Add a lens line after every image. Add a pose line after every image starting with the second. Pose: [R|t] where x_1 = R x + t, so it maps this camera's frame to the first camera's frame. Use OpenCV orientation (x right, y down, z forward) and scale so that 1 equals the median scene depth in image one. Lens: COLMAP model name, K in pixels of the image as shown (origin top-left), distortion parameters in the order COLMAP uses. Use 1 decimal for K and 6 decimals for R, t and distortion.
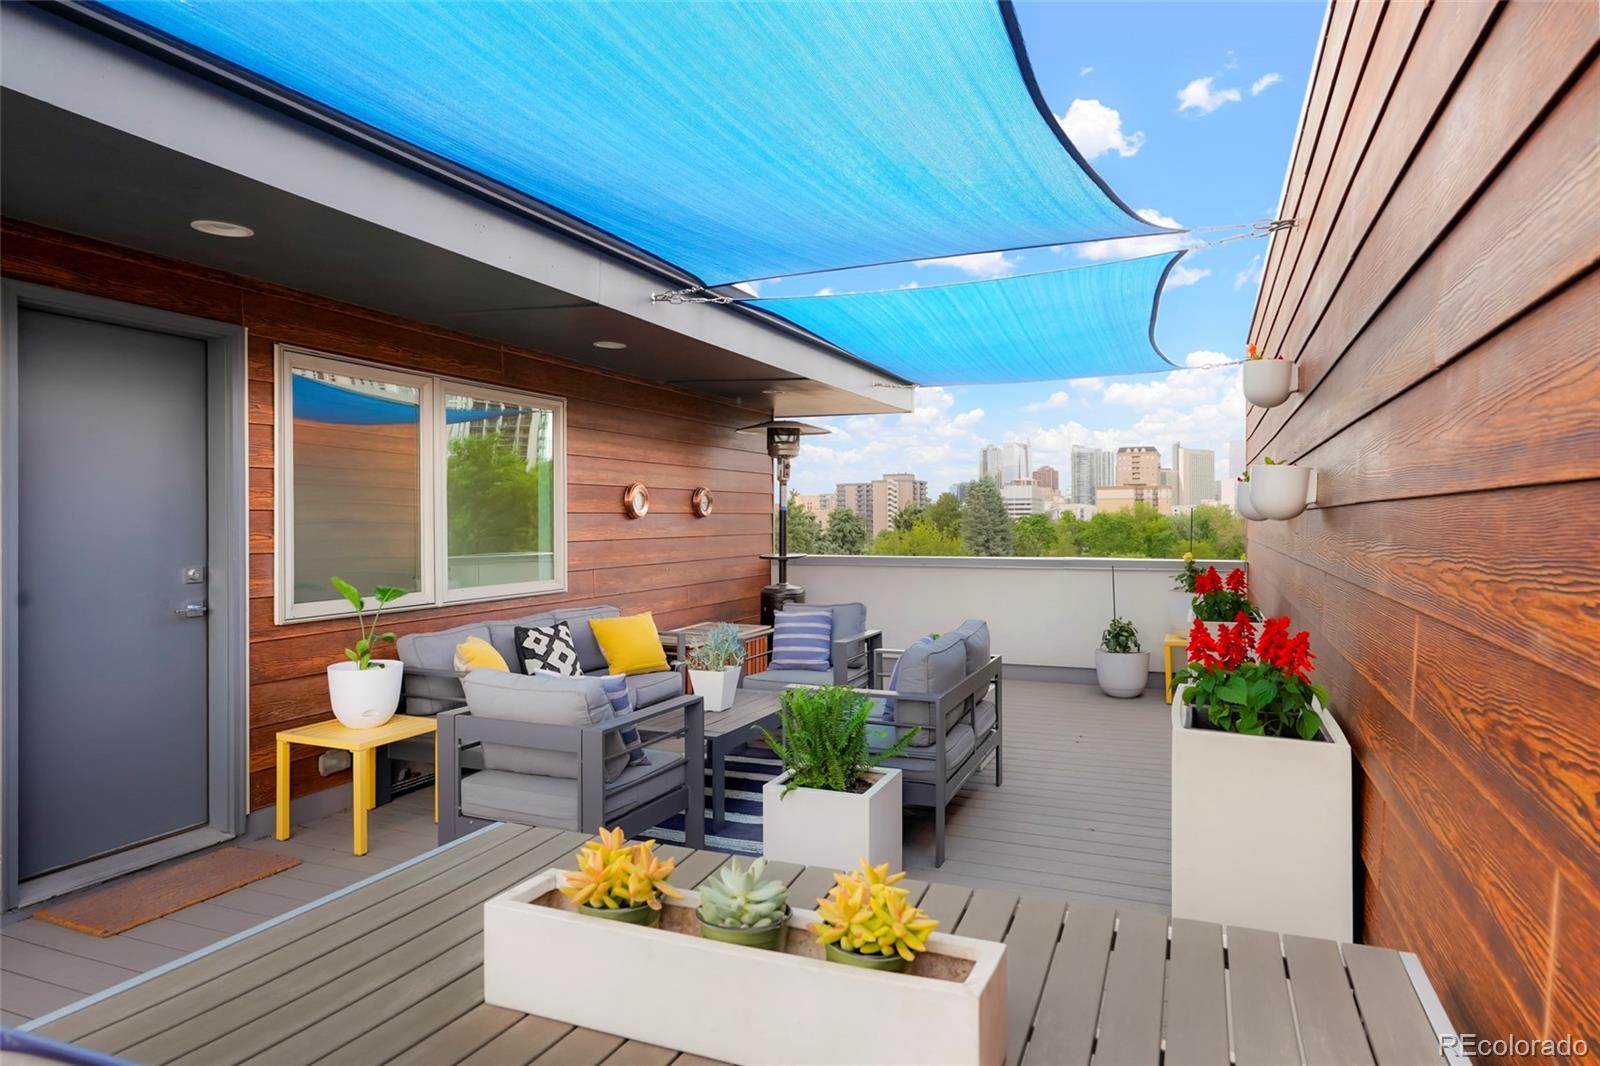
lens RADIAL K [[959.7, 0, 800.1], [0, 959.7, 567.0], [0, 0, 1]] dist [0.001049, 0.000352]
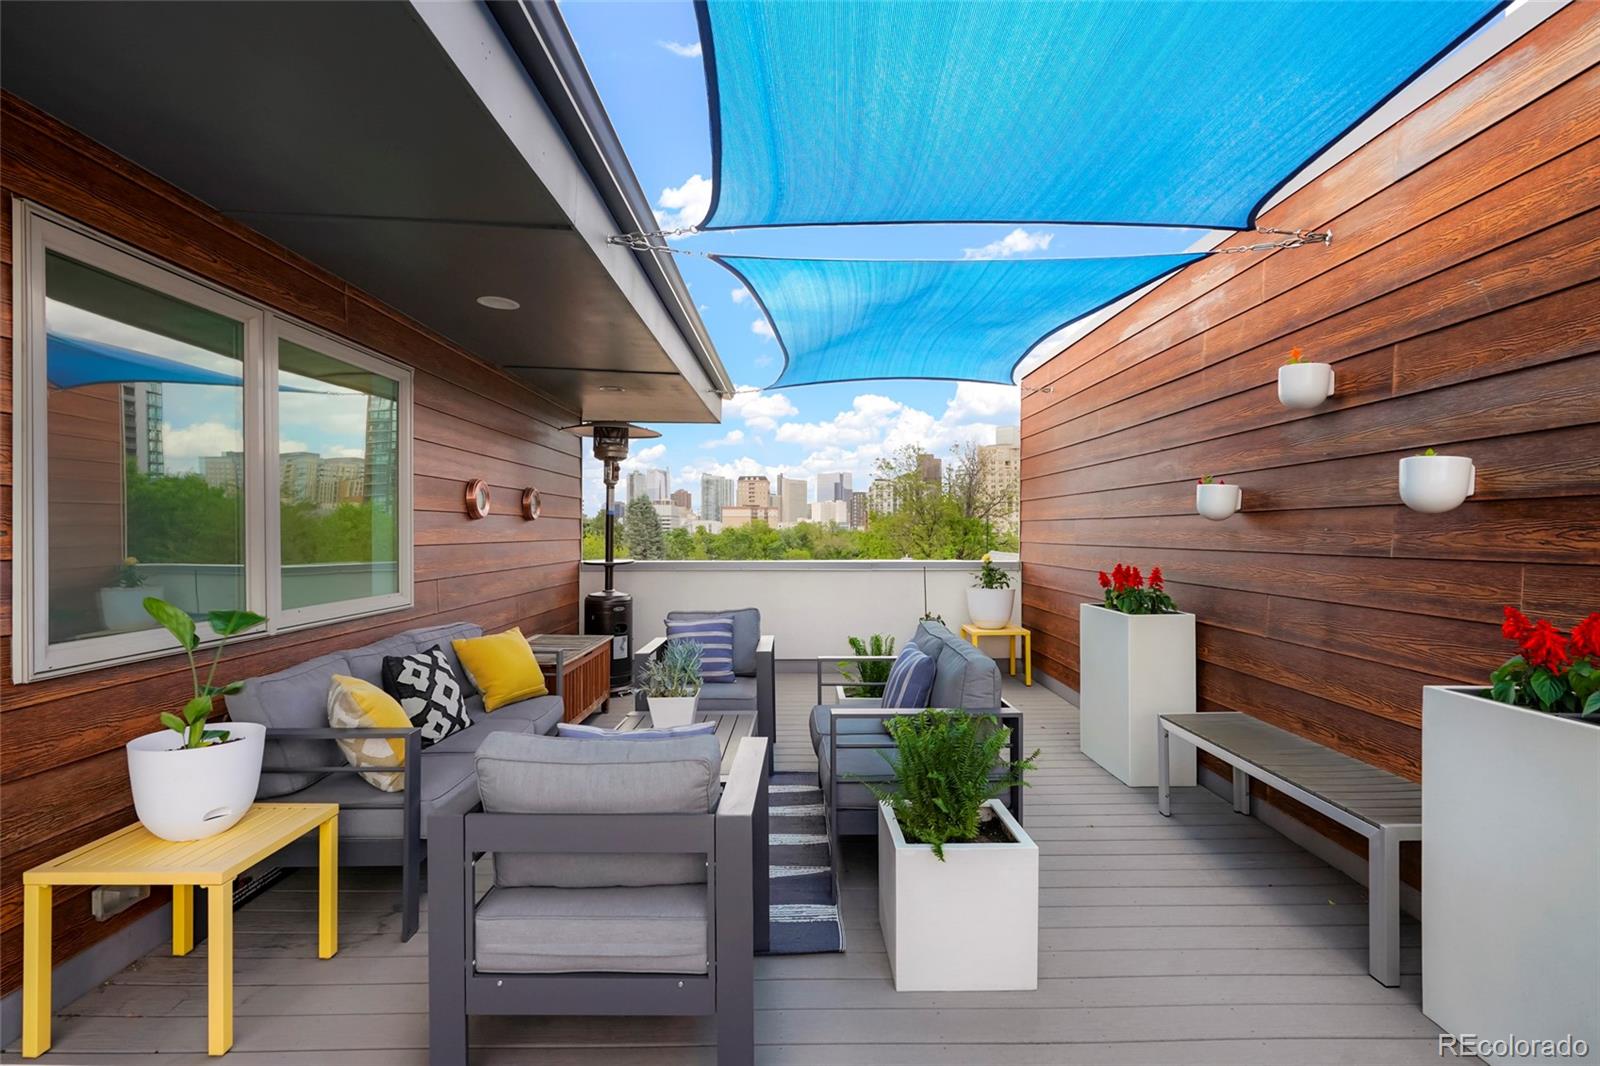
lens RADIAL K [[793.6, 0, 828.9], [0, 793.6, 558.8], [0, 0, 1]] dist [-0.002438, 0.000187]
pose [[0.908012, -0.009395, 0.418839, -0.207771], [0.016300, 0.999784, -0.012911, -0.000673], [-0.418627, 0.018551, 0.907969, 0.249122]]
